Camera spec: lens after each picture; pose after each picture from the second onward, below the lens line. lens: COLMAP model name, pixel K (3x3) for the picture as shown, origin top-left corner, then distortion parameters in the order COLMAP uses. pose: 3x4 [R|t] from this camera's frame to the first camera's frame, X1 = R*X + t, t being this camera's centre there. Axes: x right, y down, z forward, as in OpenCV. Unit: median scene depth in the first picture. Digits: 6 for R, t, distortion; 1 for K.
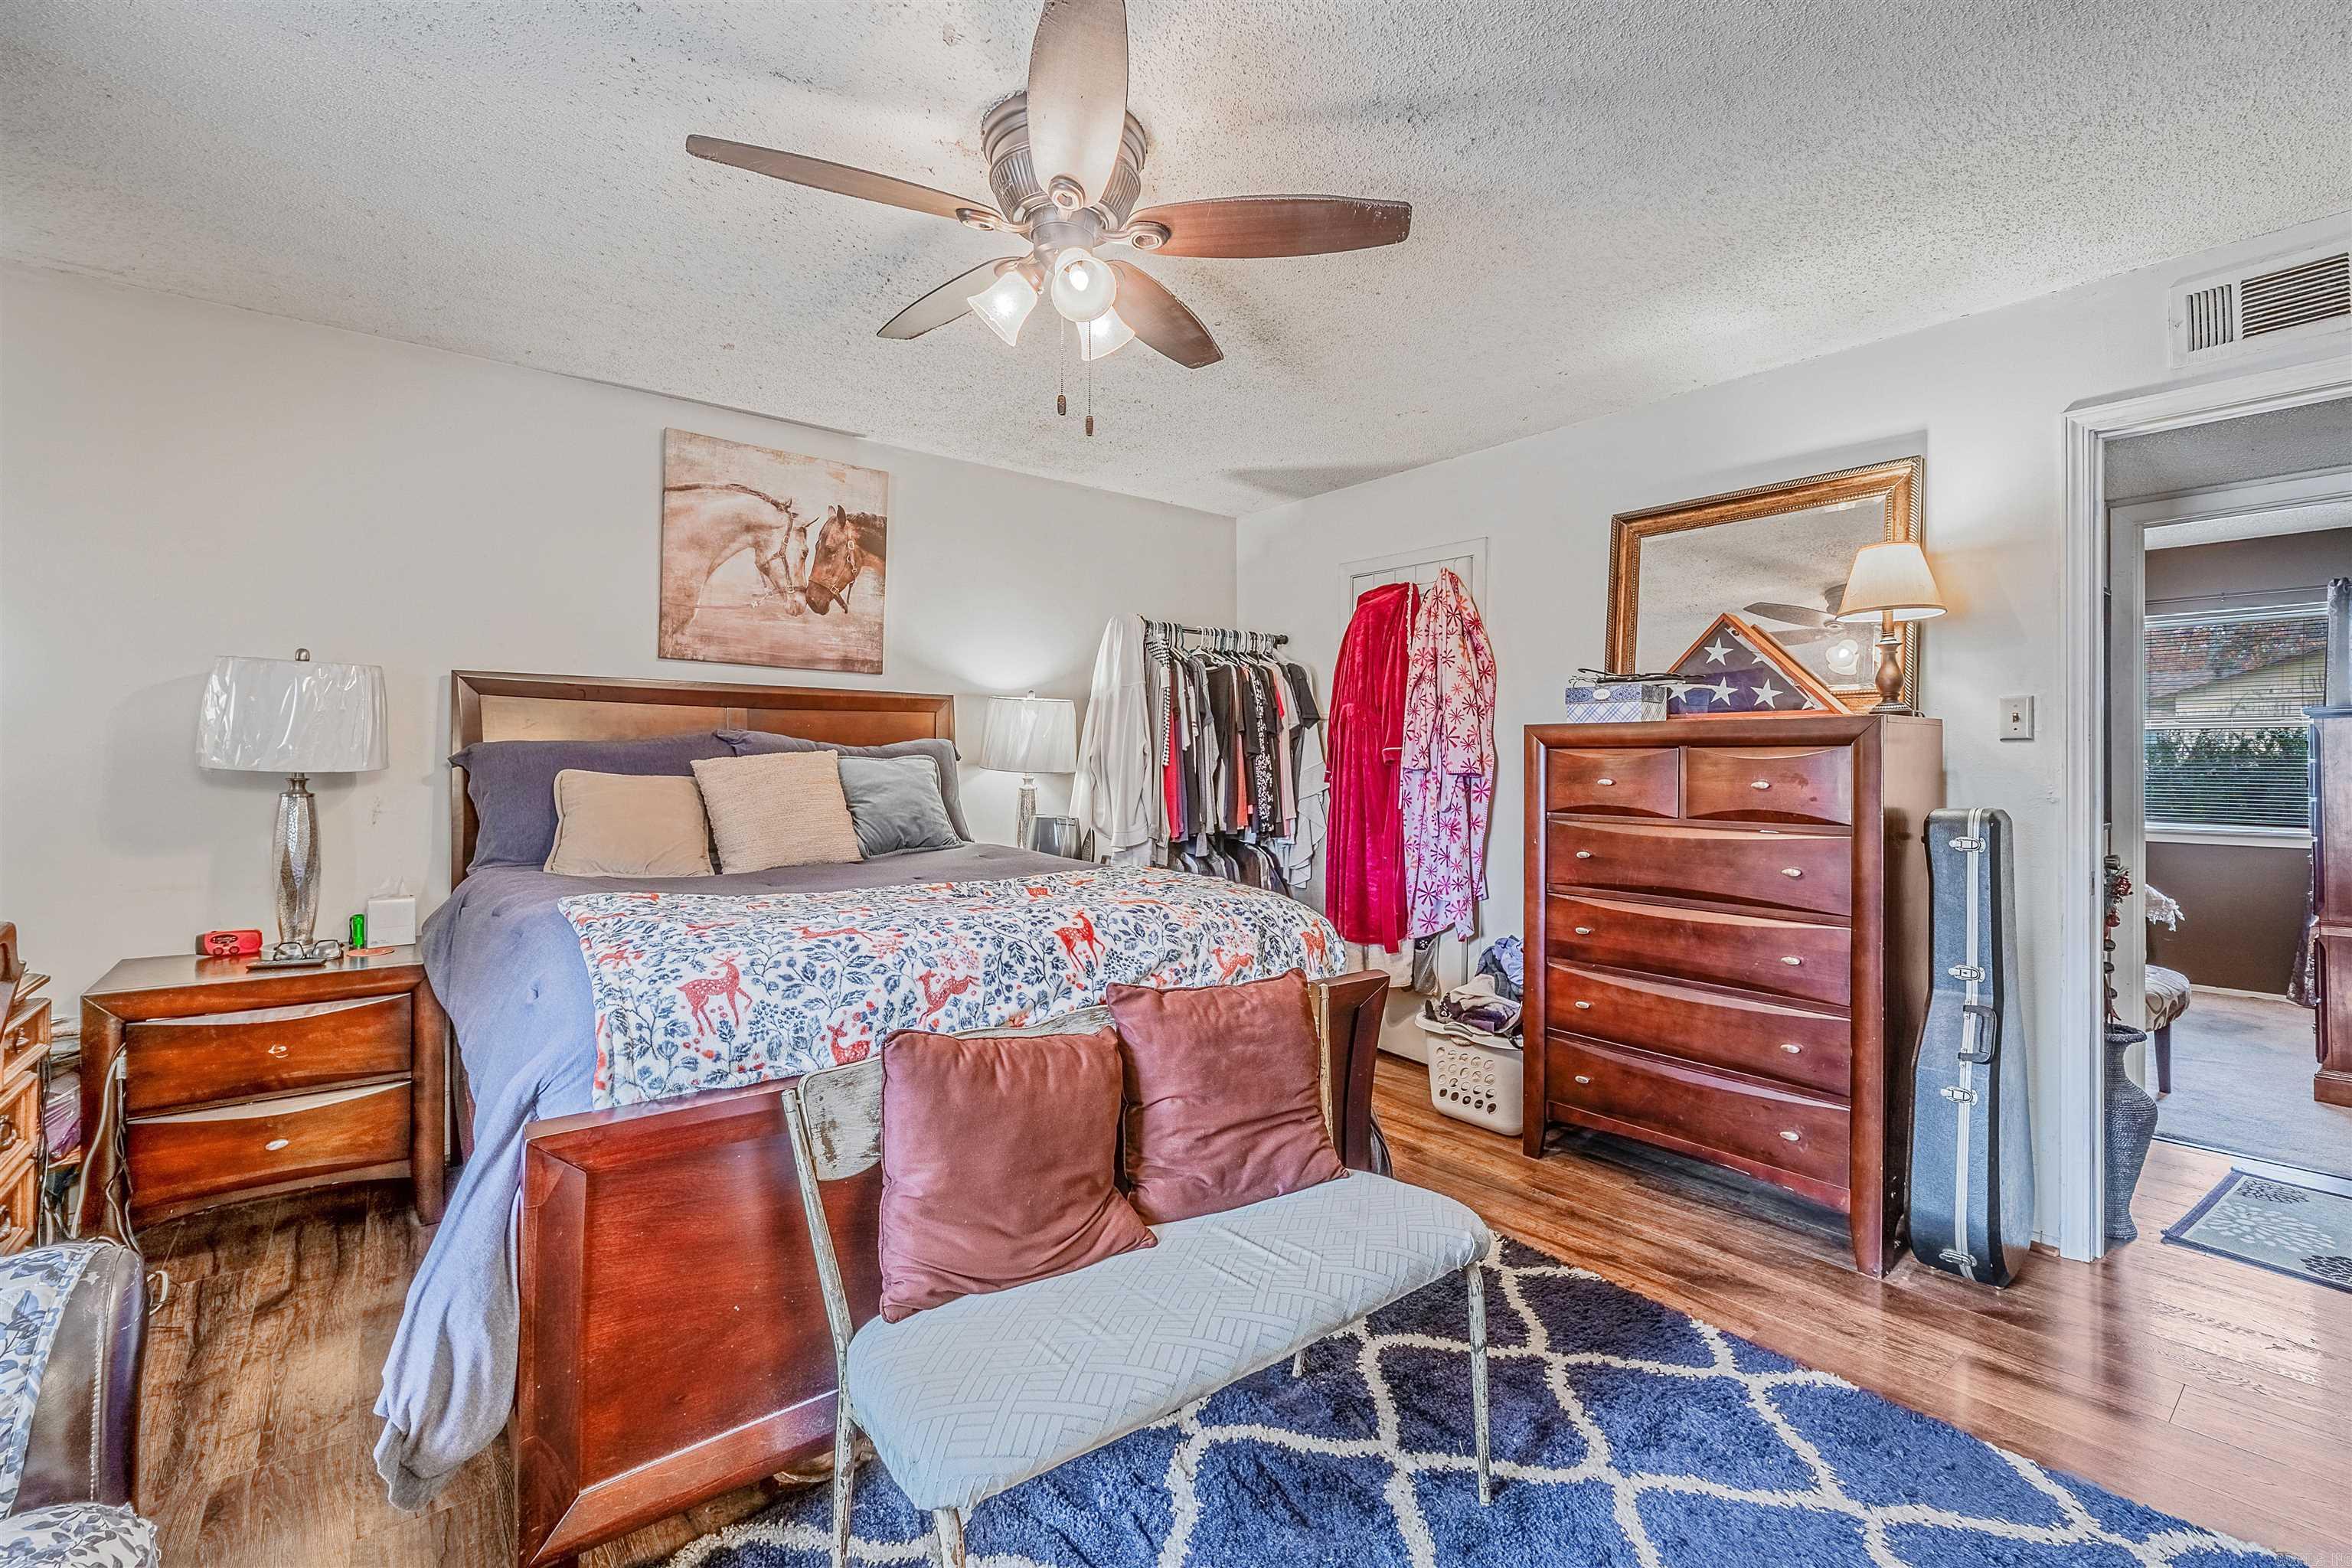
lens RADIAL K [[1035.5, 0, 1170.5], [0, 1035.5, 767.7], [0, 0, 1]] dist [-0.002253, -0.000482]
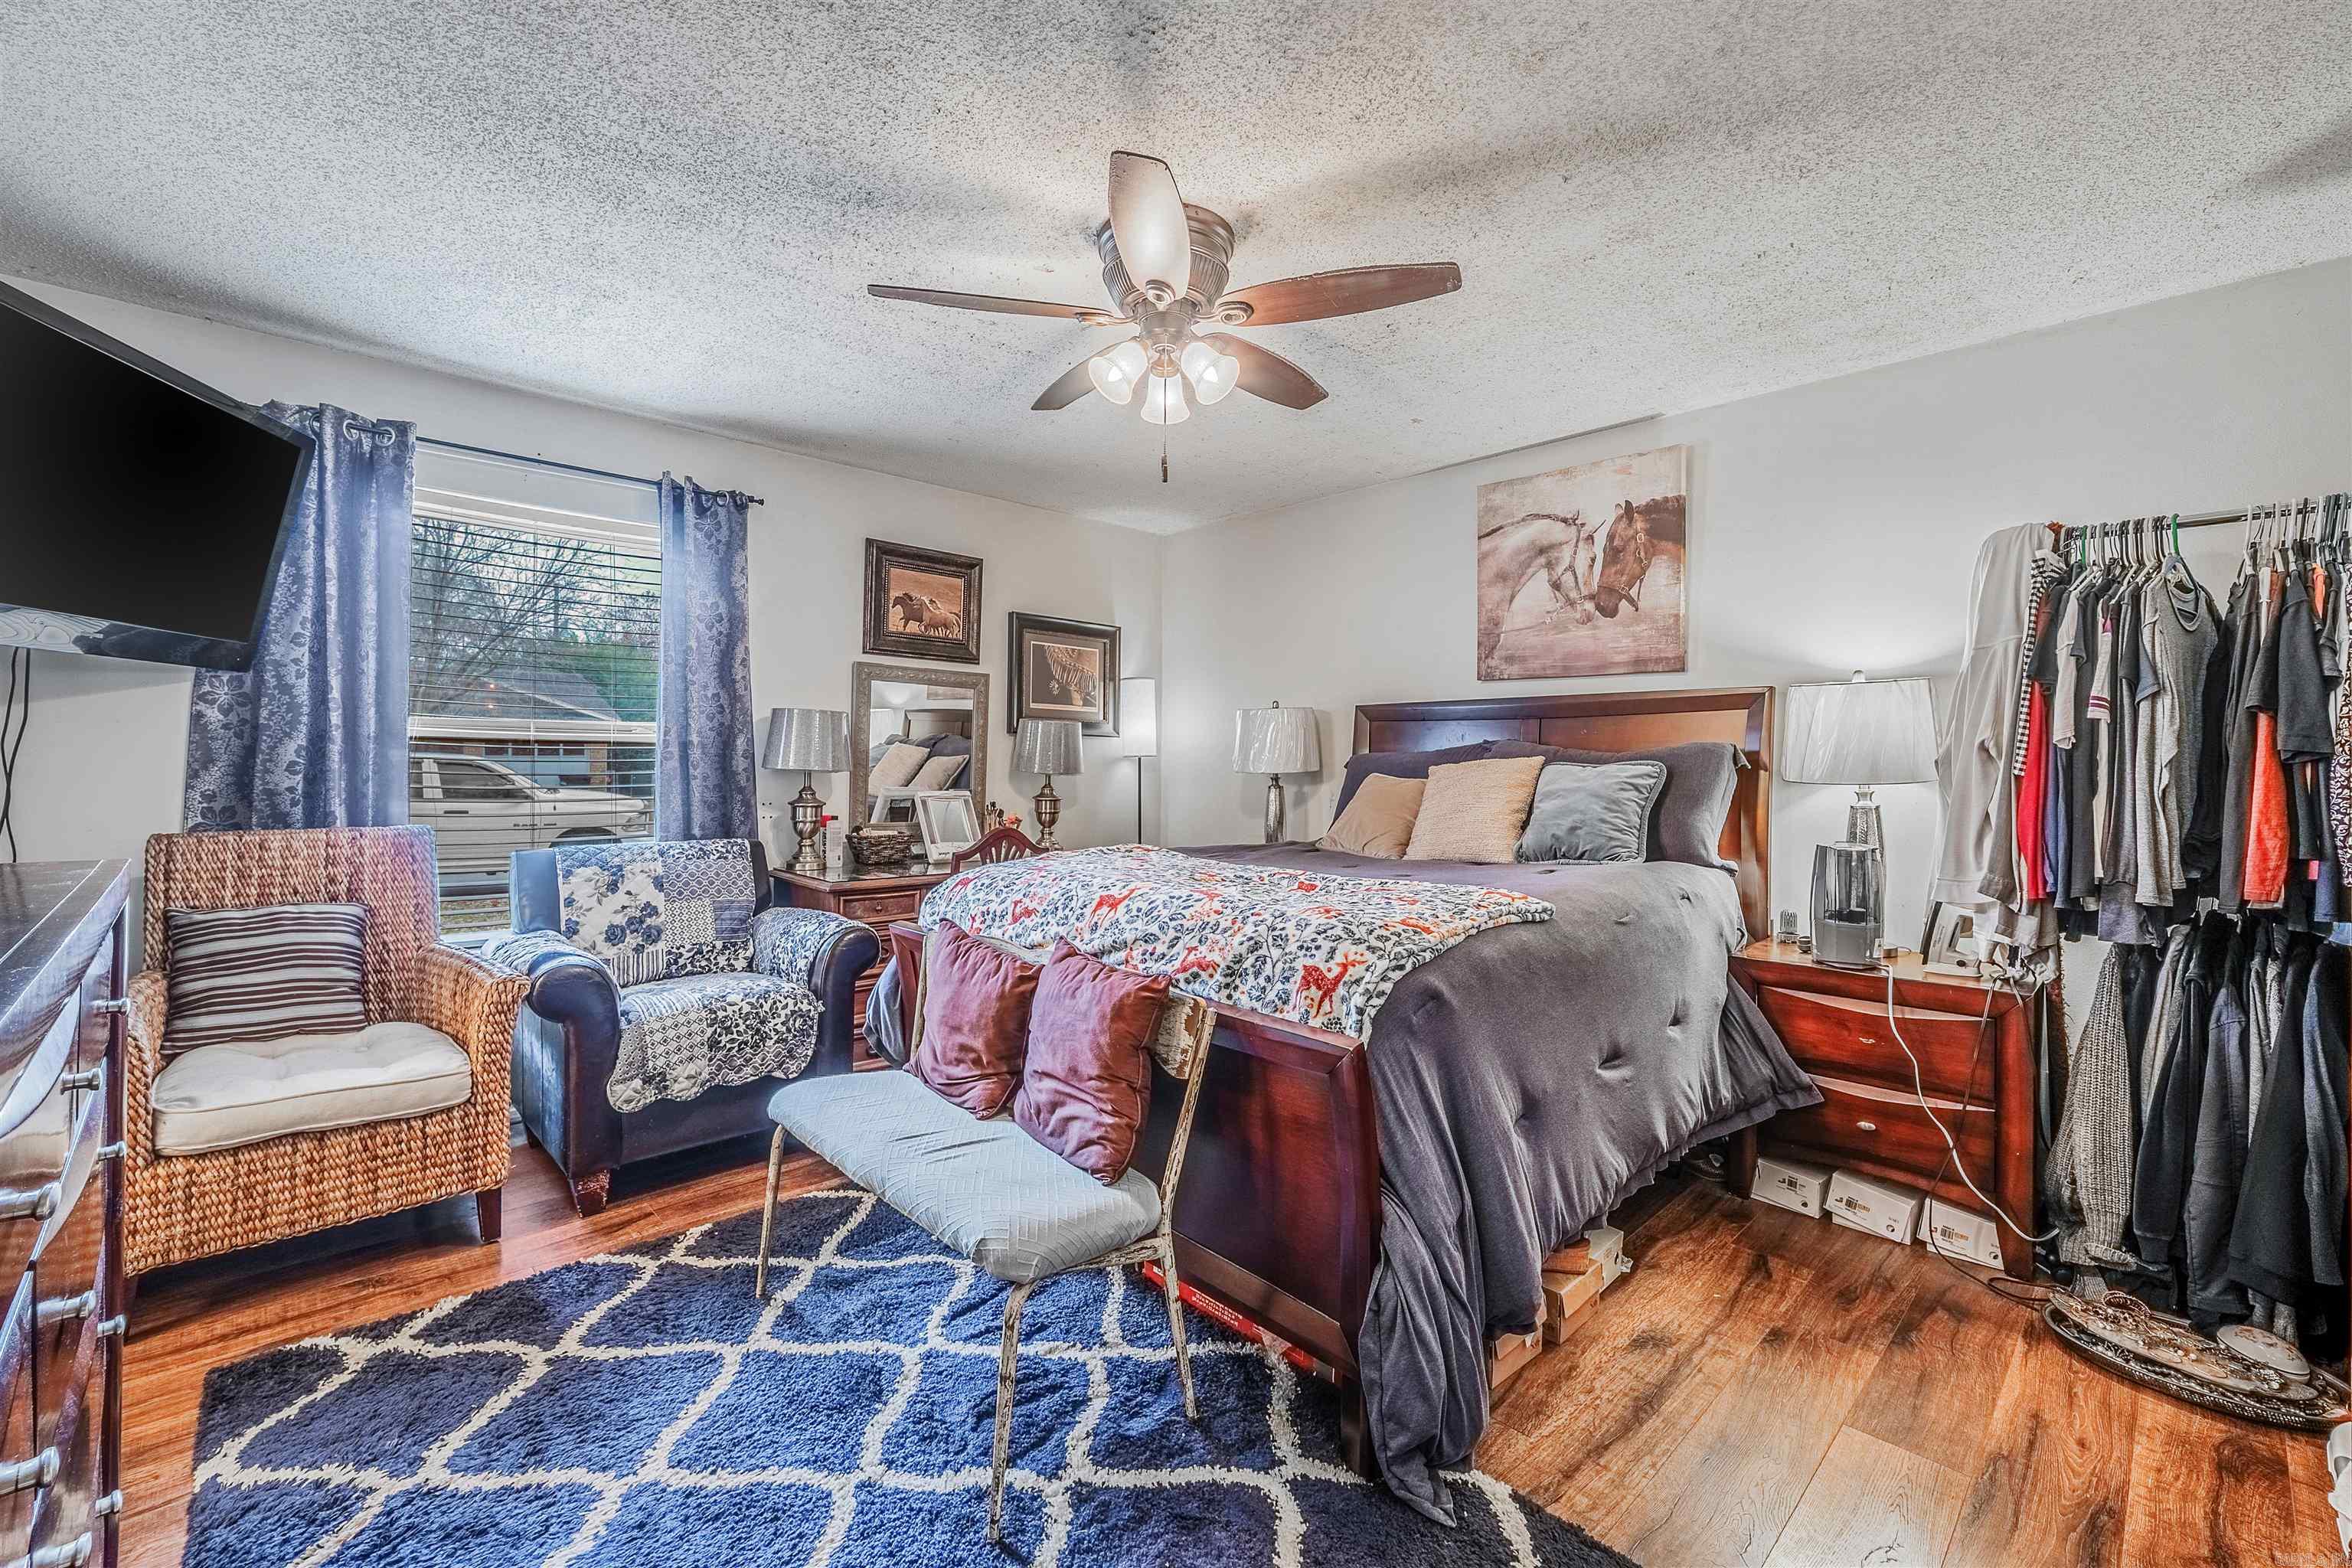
lens RADIAL K [[1035.5, 0, 1170.5], [0, 1035.5, 767.7], [0, 0, 1]] dist [-0.002253, -0.000482]
pose [[0.044727, -0.002812, -0.998995, 0.637002], [-0.013230, 0.999907, -0.003407, 0.002055], [0.998912, 0.013369, 0.044685, 0.560627]]
